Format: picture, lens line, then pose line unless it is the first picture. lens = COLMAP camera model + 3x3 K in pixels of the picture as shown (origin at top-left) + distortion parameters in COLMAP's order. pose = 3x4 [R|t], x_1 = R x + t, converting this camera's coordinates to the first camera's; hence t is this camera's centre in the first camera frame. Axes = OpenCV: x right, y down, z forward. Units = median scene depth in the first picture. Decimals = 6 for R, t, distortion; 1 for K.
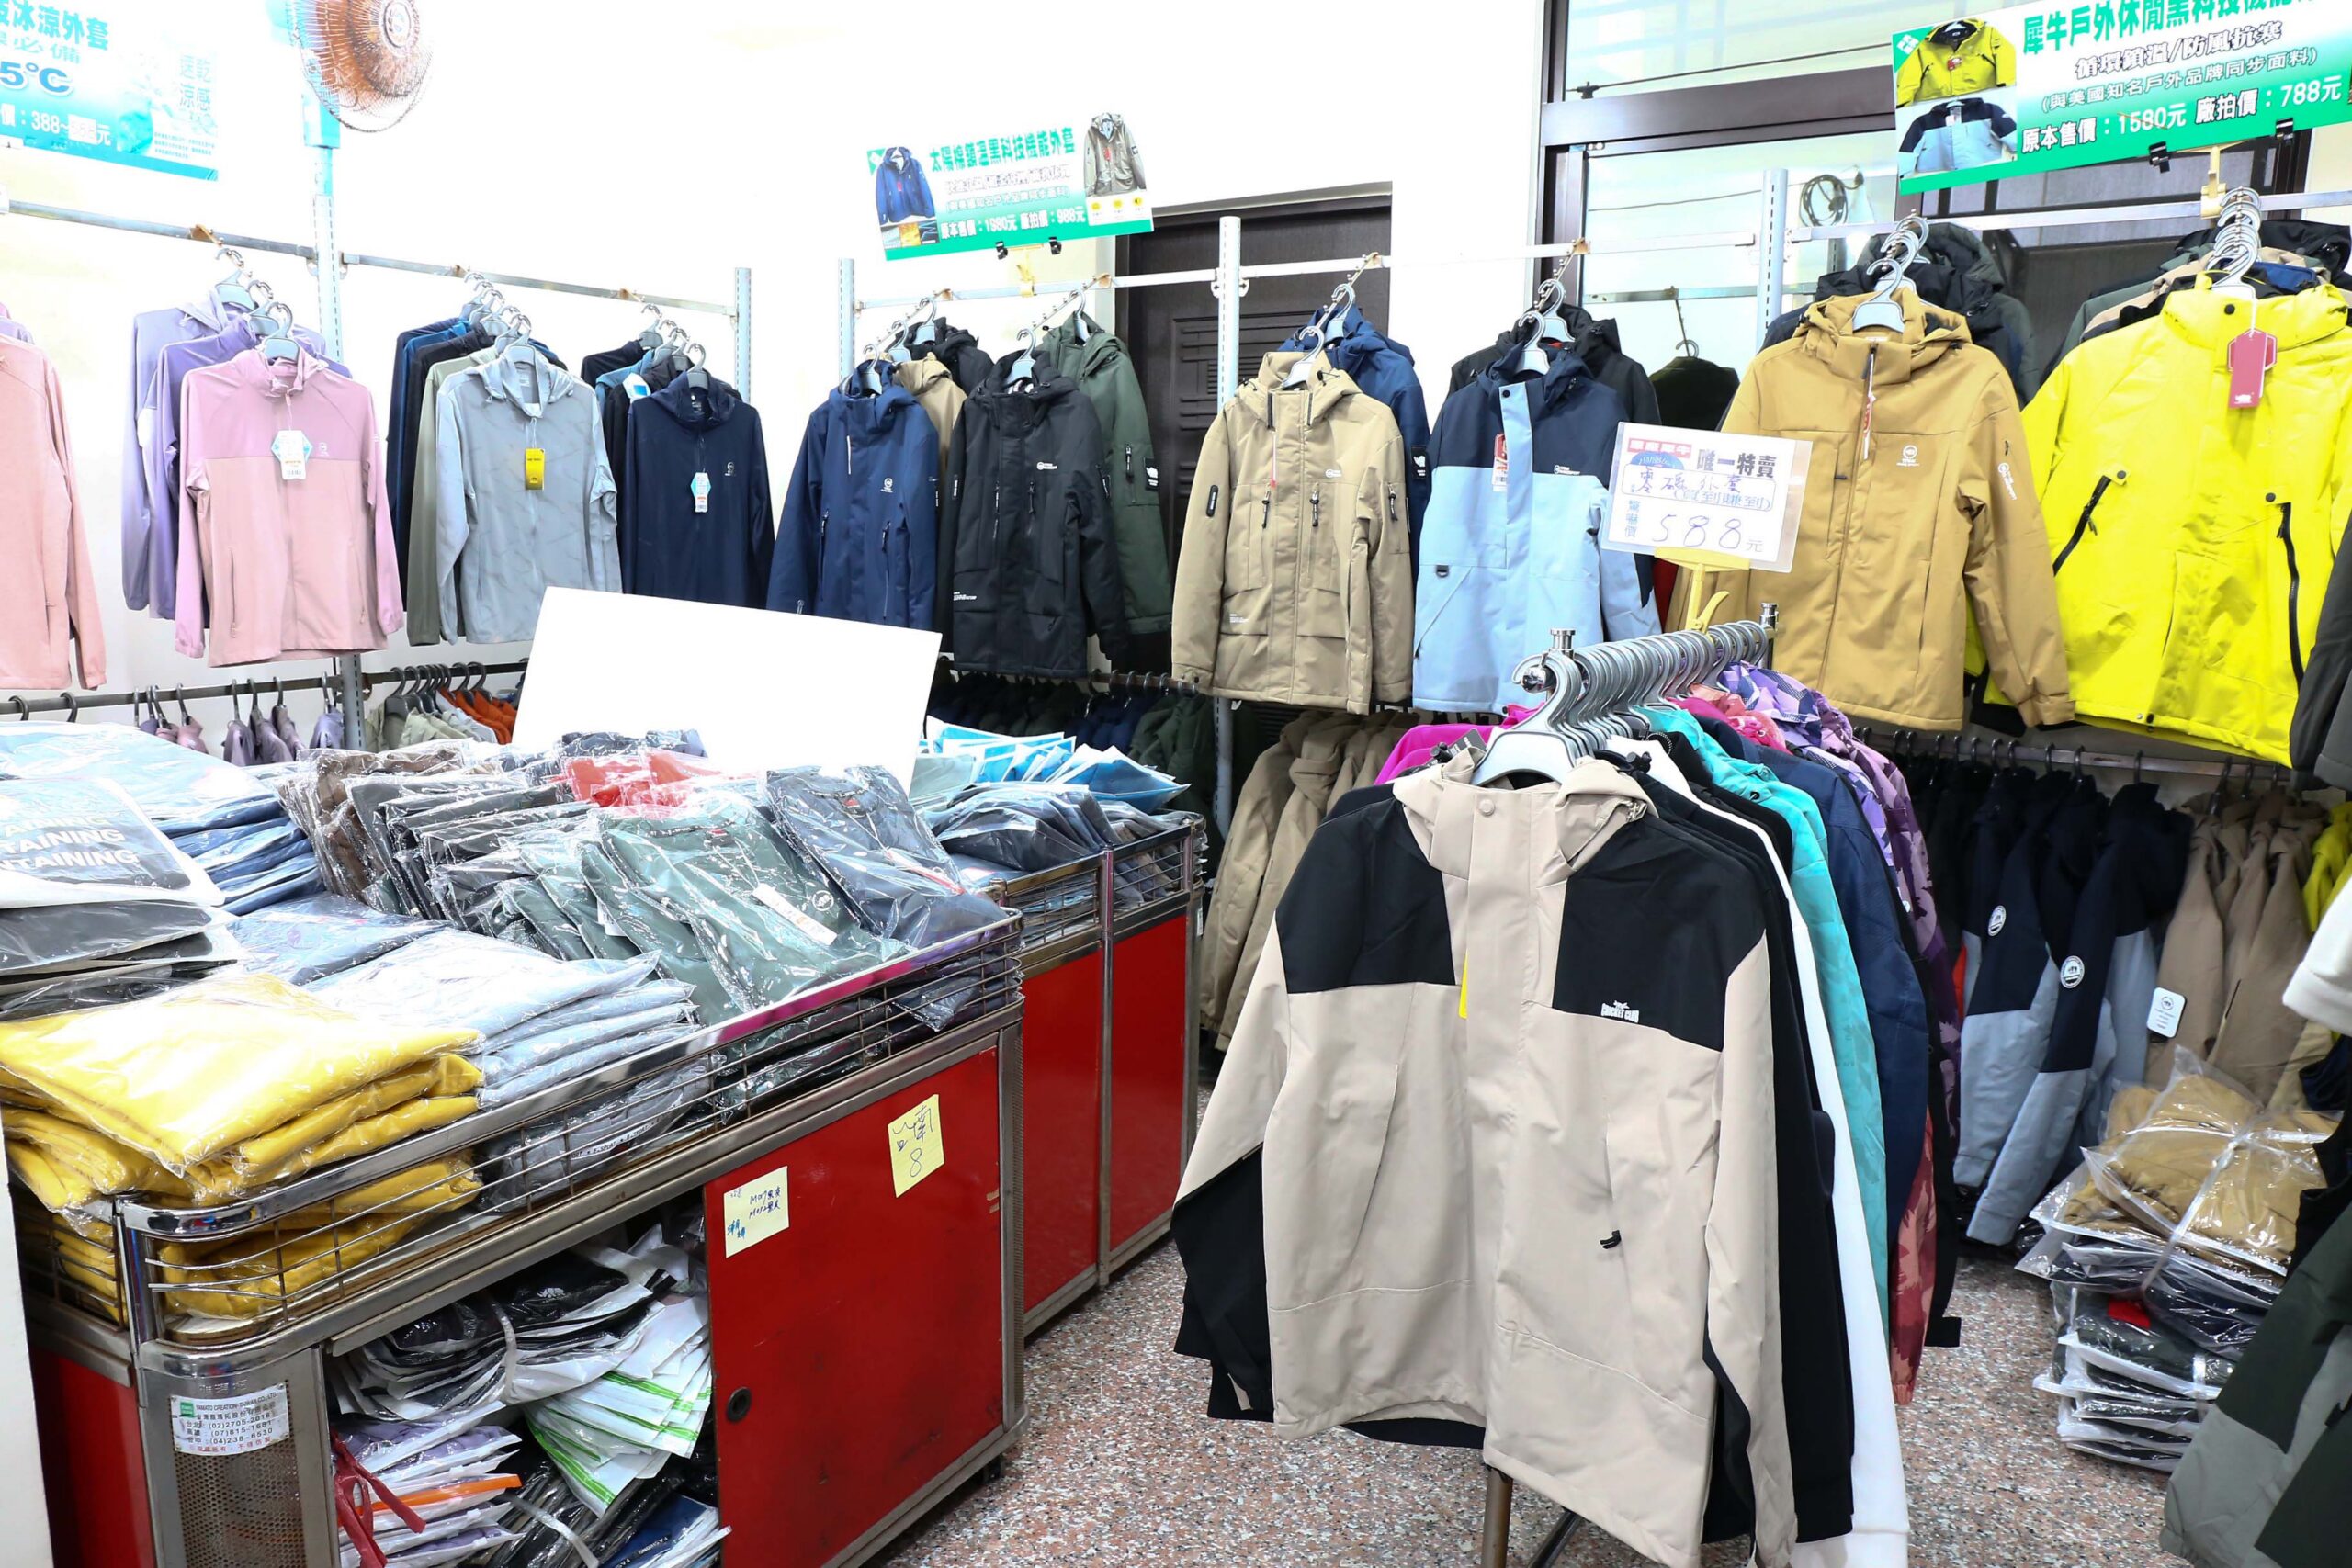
lens RADIAL K [[1622.0, 0, 1176.0], [0, 1622.0, 784.0], [0, 0, 1]] dist [-0.094923, 0.075279]
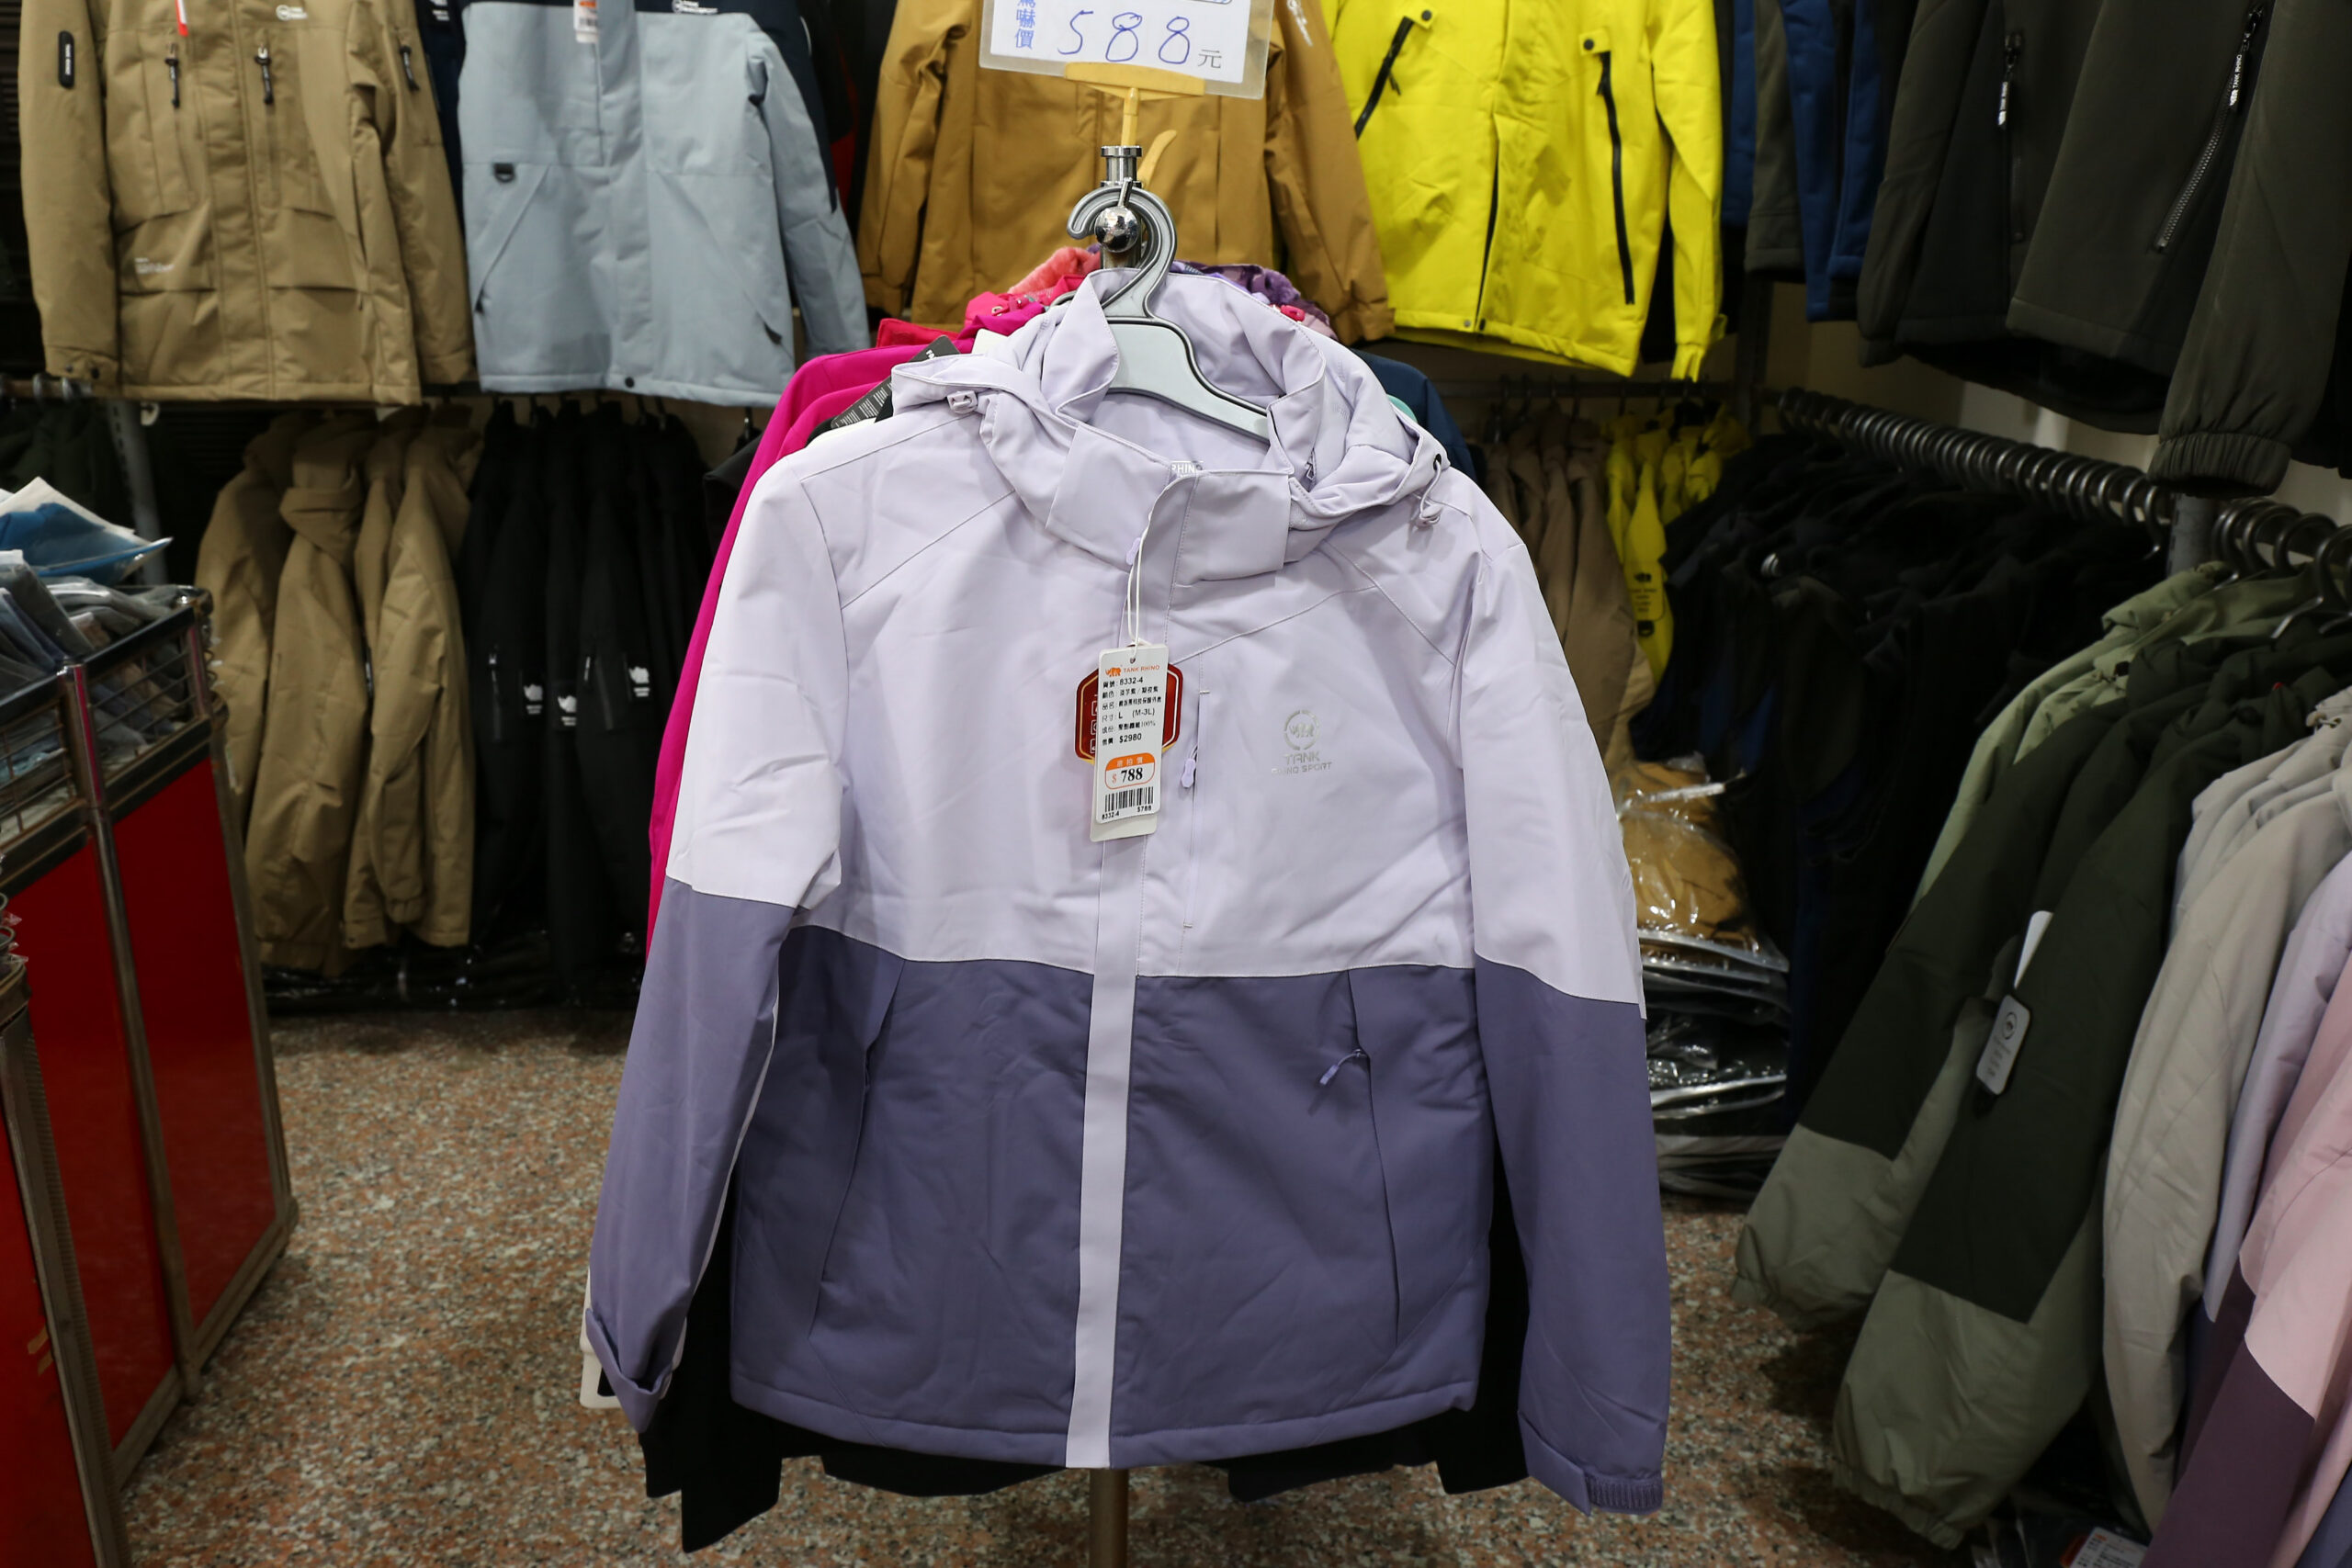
lens RADIAL K [[1942.6, 0, 1176.0], [0, 1942.6, 784.0], [0, 0, 1]] dist [-0.072947, 0.089632]
pose [[0.818505, -0.175832, 0.546930, -0.096649], [0.099753, 0.981049, 0.166110, 0.009518], [-0.565773, -0.081404, 0.820533, 0.240539]]
